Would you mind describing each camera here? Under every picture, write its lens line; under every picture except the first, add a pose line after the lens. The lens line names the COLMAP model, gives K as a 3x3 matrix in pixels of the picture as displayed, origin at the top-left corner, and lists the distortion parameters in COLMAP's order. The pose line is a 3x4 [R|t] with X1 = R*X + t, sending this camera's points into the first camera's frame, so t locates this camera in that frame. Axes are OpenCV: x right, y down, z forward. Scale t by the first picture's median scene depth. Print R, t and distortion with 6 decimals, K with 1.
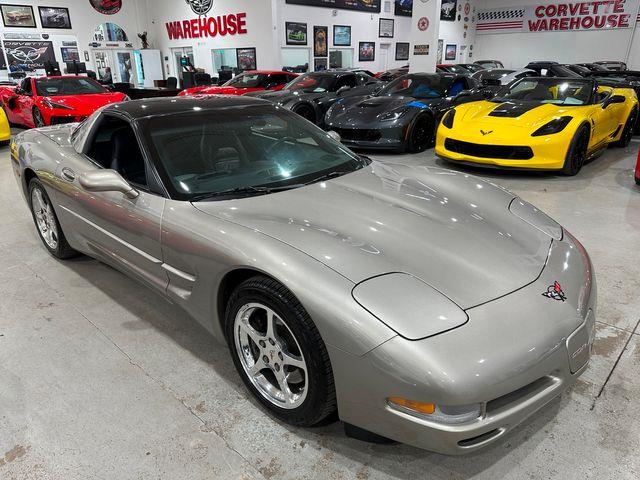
lens RADIAL K [[455.9, 0, 318.6], [0, 455.9, 237.8], [0, 0, 1]] dist [0.025412, -0.036453]
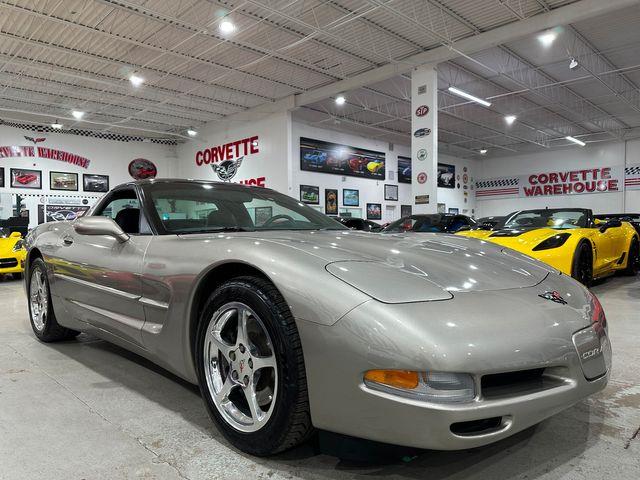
lens RADIAL K [[455.9, 0, 318.7], [0, 455.9, 239.1], [0, 0, 1]] dist [0.025412, -0.036453]
pose [[0.999425, -0.003081, -0.033779, 0.029791], [-0.009079, 0.935229, -0.353926, 0.129598], [0.032681, 0.354029, 0.934663, 0.033085]]
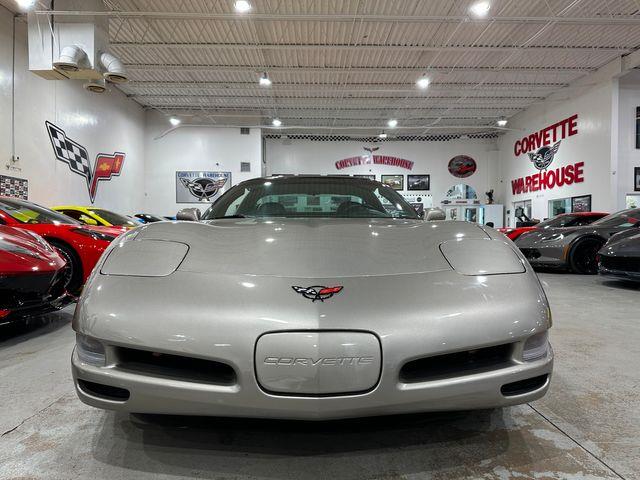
lens RADIAL K [[455.9, 0, 331.7], [0, 455.9, 245.7], [0, 0, 1]] dist [0.025412, -0.036453]
pose [[0.713000, 0.023979, -0.700754, 0.403475], [-0.255576, 0.939546, -0.227892, 0.081537], [0.652926, 0.341583, 0.676024, 0.183902]]
